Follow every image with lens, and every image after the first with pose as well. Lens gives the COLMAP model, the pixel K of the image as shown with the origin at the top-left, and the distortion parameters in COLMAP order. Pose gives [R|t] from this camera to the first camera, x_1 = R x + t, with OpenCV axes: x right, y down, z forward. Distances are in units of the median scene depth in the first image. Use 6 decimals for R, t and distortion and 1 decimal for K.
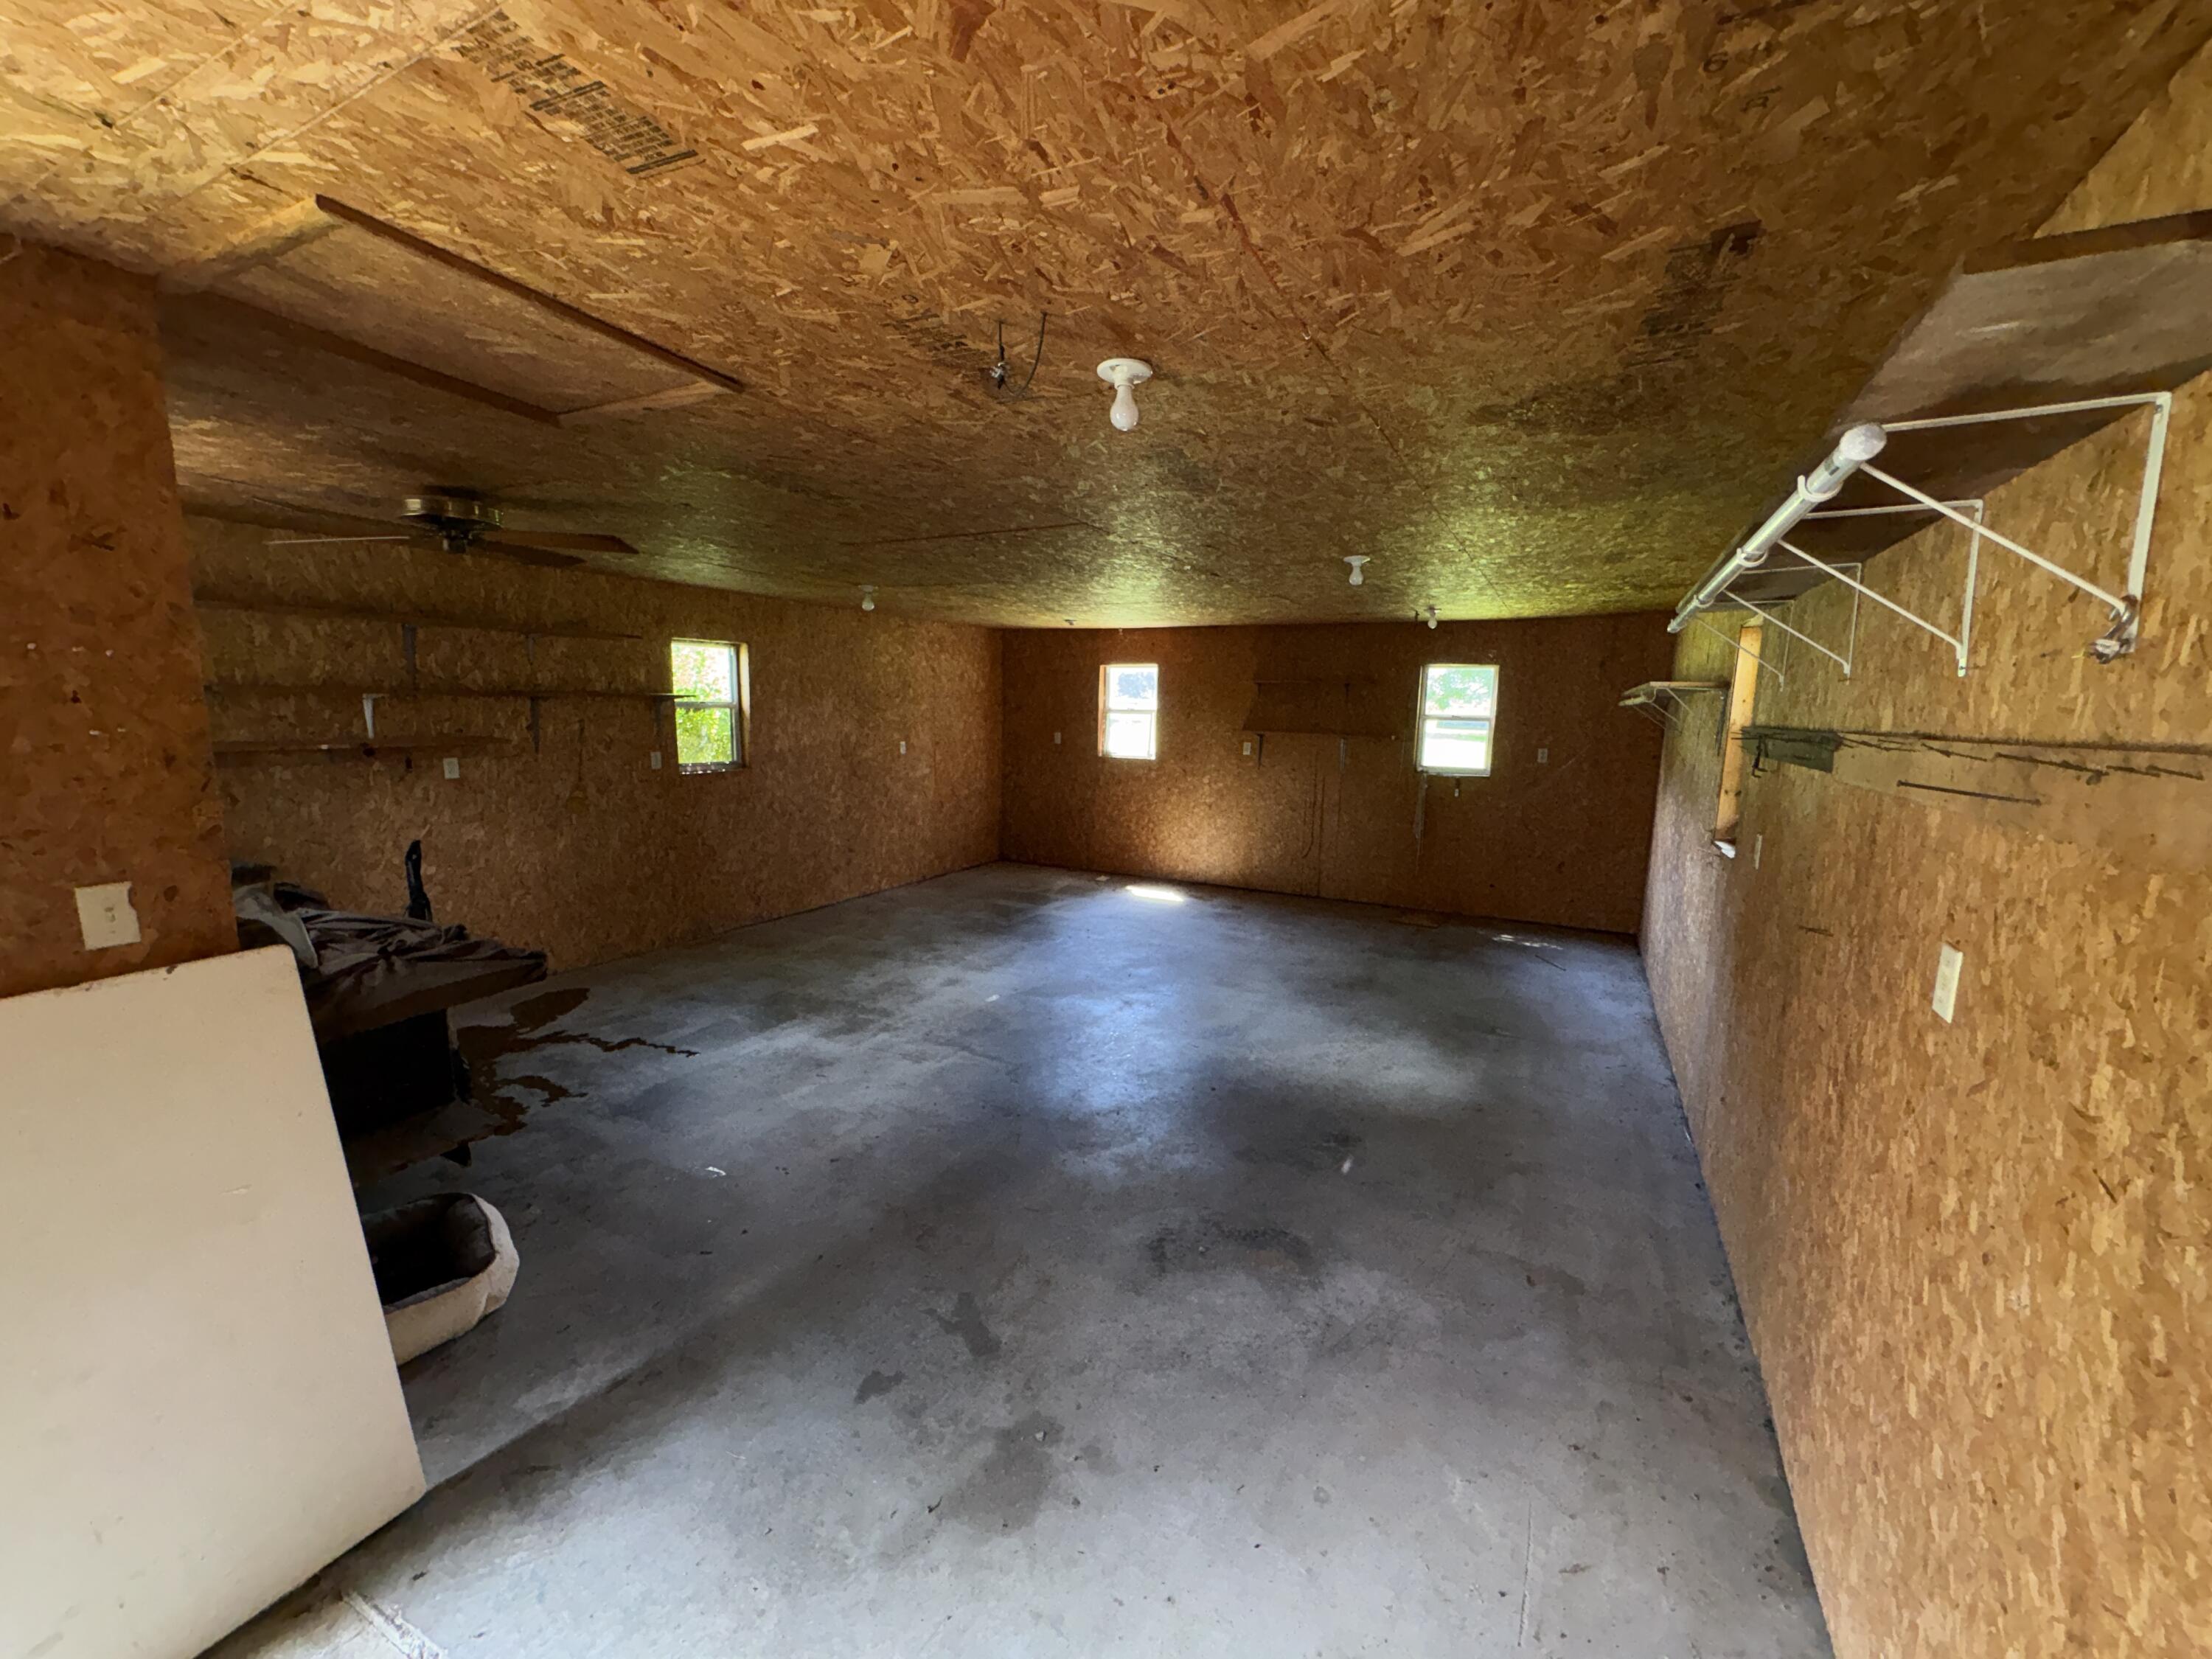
lens RADIAL K [[884.3, 0, 1106.0], [0, 884.3, 829.5], [0, 0, 1]] dist [-0.001530, 0.000205]
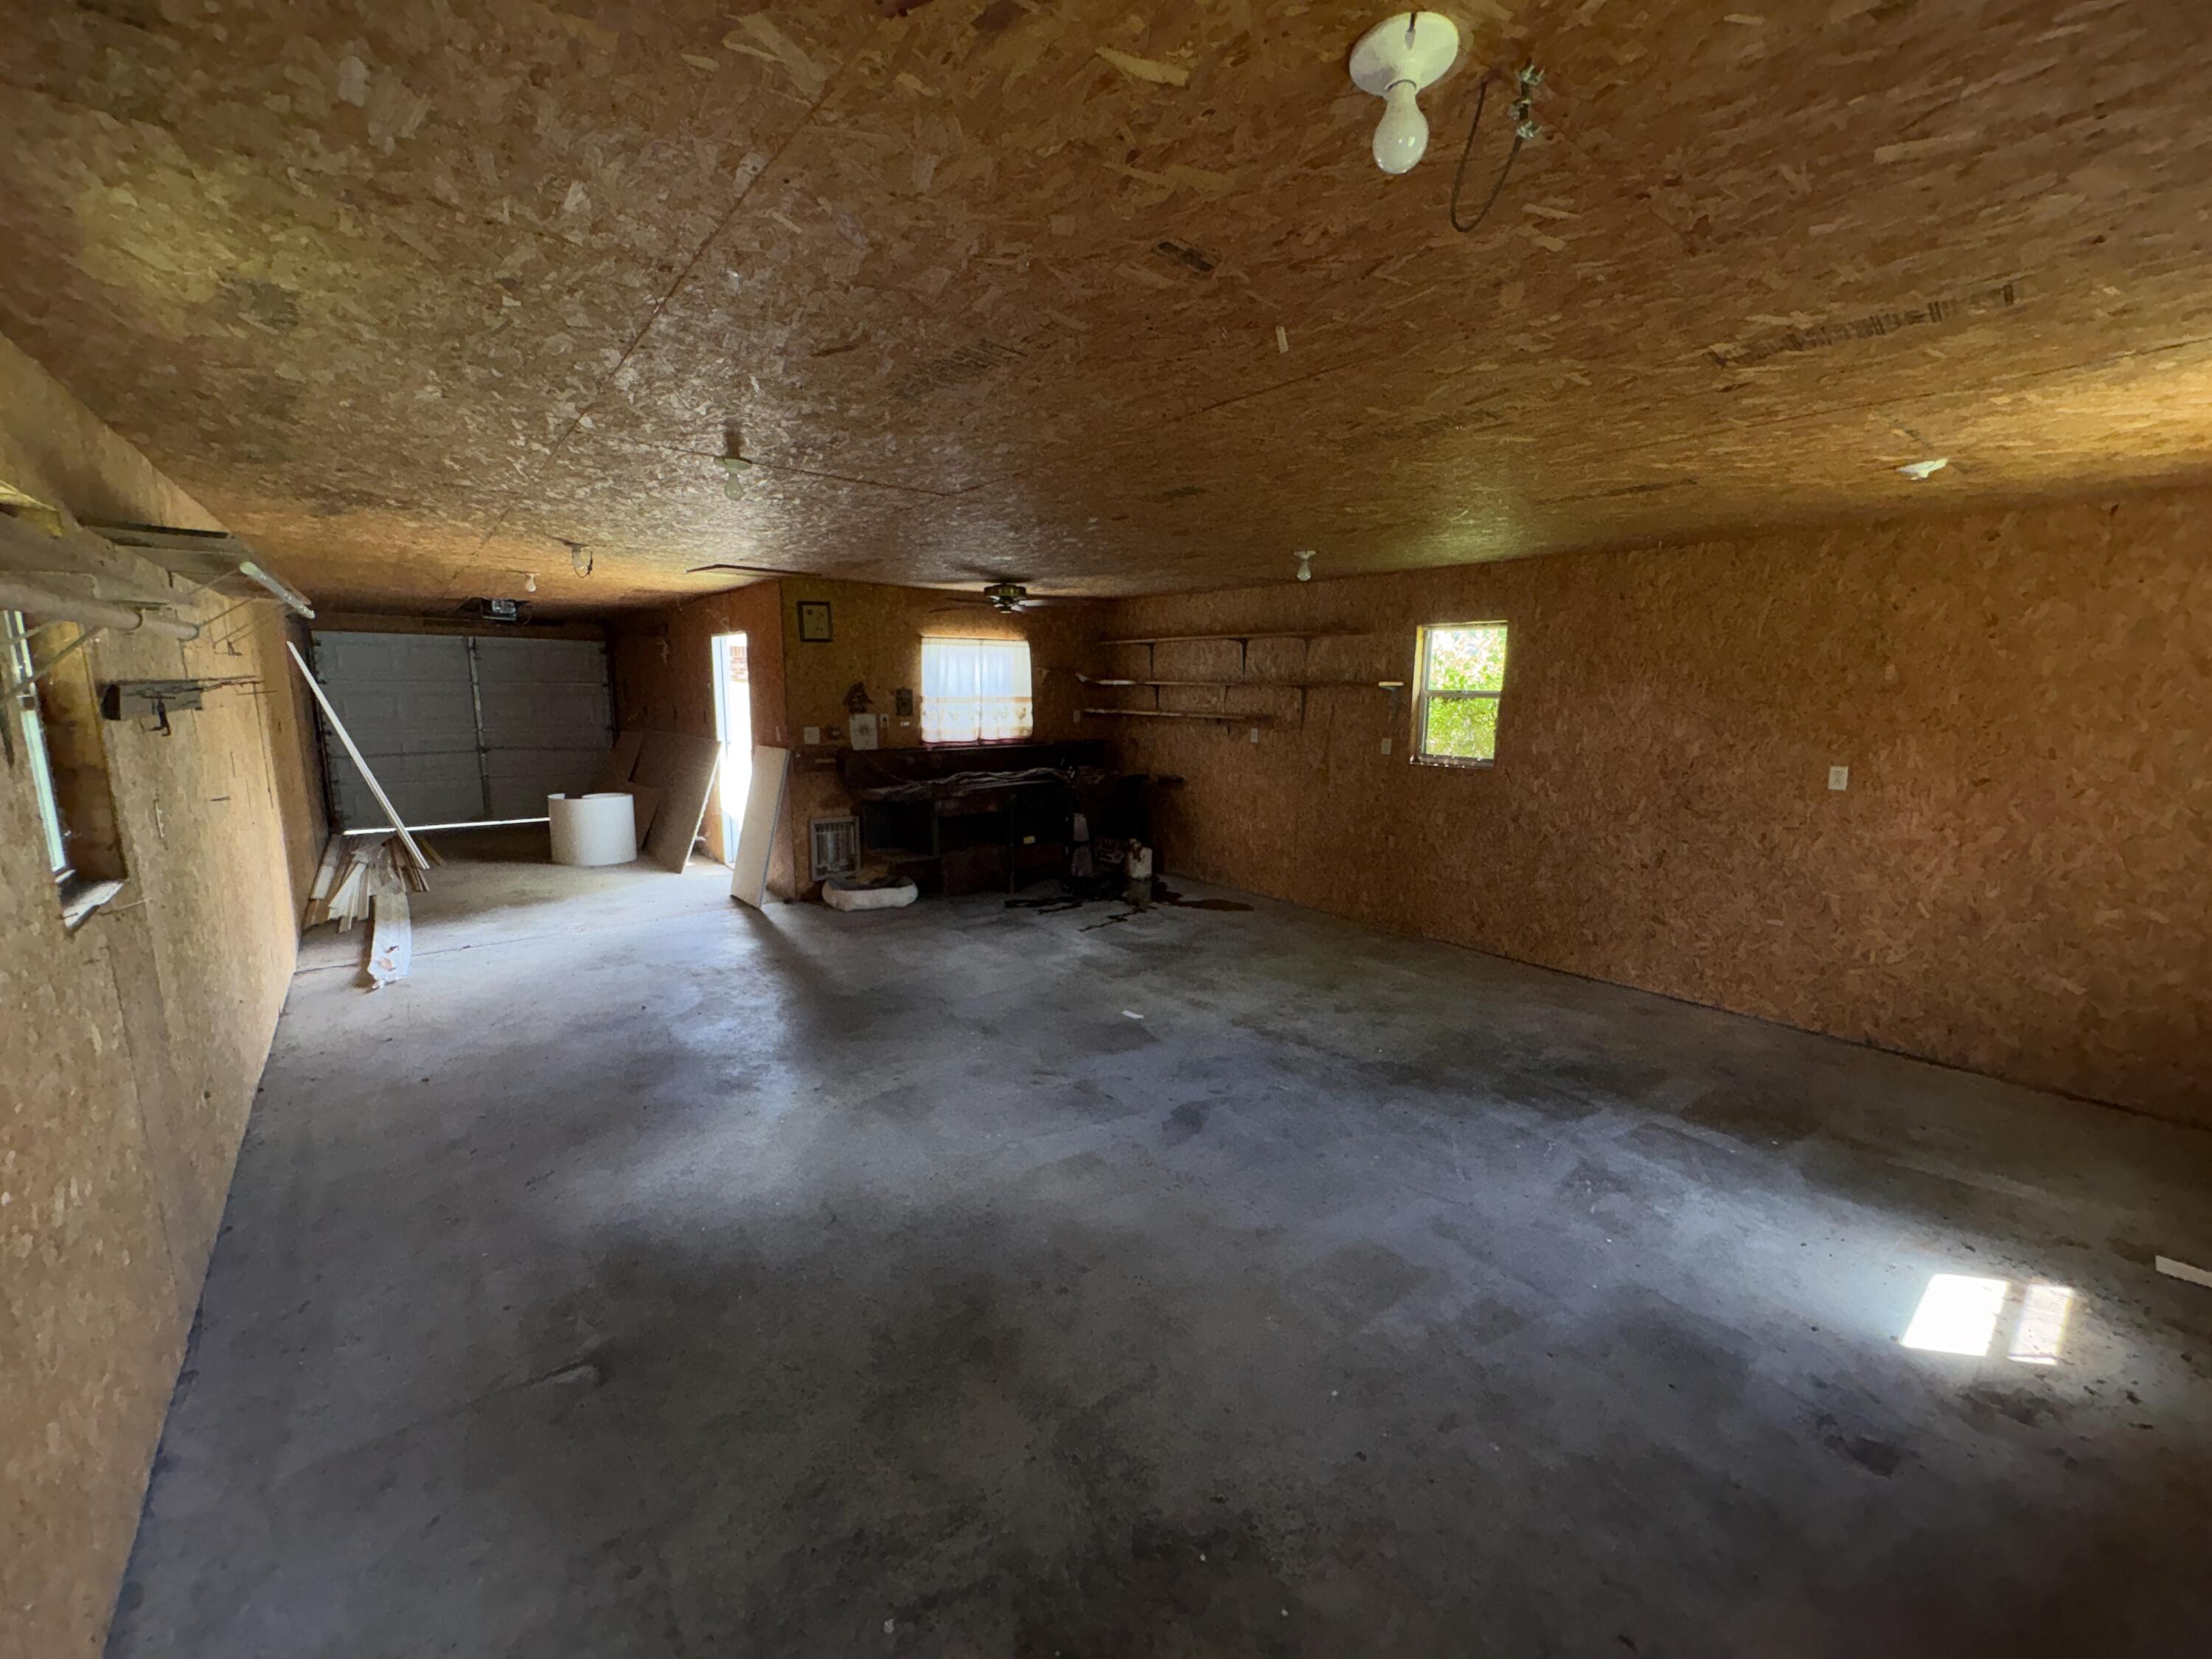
lens RADIAL K [[884.3, 0, 1106.0], [0, 884.3, 829.5], [0, 0, 1]] dist [-0.001530, 0.000205]
pose [[-0.389103, 0.128986, -0.912119, 0.641934], [-0.146176, 0.968958, 0.199382, -0.157205], [0.909522, 0.210910, -0.358170, 1.201485]]
